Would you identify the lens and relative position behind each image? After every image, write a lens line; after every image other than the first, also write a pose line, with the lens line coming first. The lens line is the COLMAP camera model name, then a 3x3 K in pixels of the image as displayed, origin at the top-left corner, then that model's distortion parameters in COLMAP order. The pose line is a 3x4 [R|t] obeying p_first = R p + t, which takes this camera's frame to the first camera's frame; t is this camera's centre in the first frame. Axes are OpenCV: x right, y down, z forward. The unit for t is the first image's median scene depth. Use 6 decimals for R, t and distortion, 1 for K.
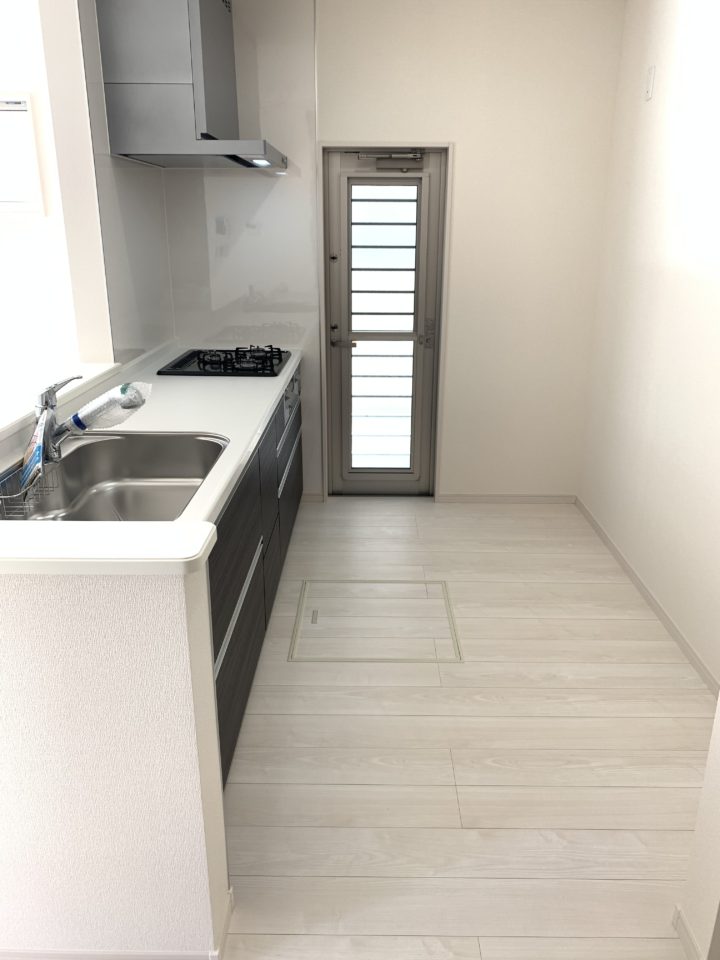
lens RADIAL K [[742.8, 0, 362.3], [0, 742.8, 480.6], [0, 0, 1]] dist [0.021577, -0.024990]
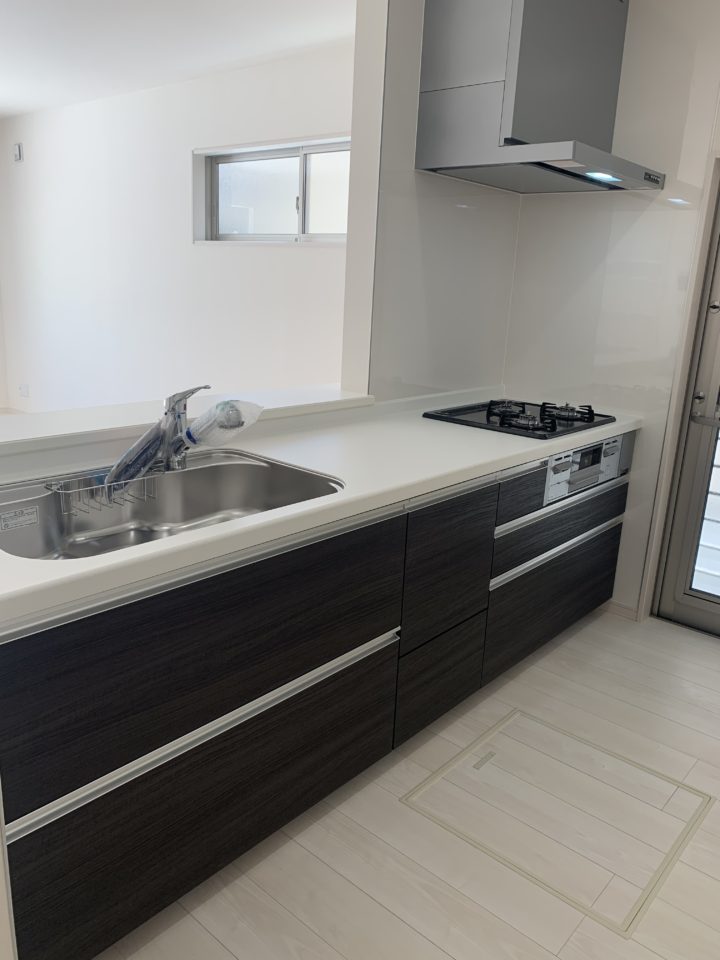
lens RADIAL K [[742.8, 0, 358.6], [0, 742.8, 480.7], [0, 0, 1]] dist [0.021577, -0.024990]
pose [[0.757914, 0.200391, -0.620814, 0.229262], [-0.253119, 0.967430, 0.003256, -0.052745], [0.601246, 0.154672, 0.783952, 0.281755]]
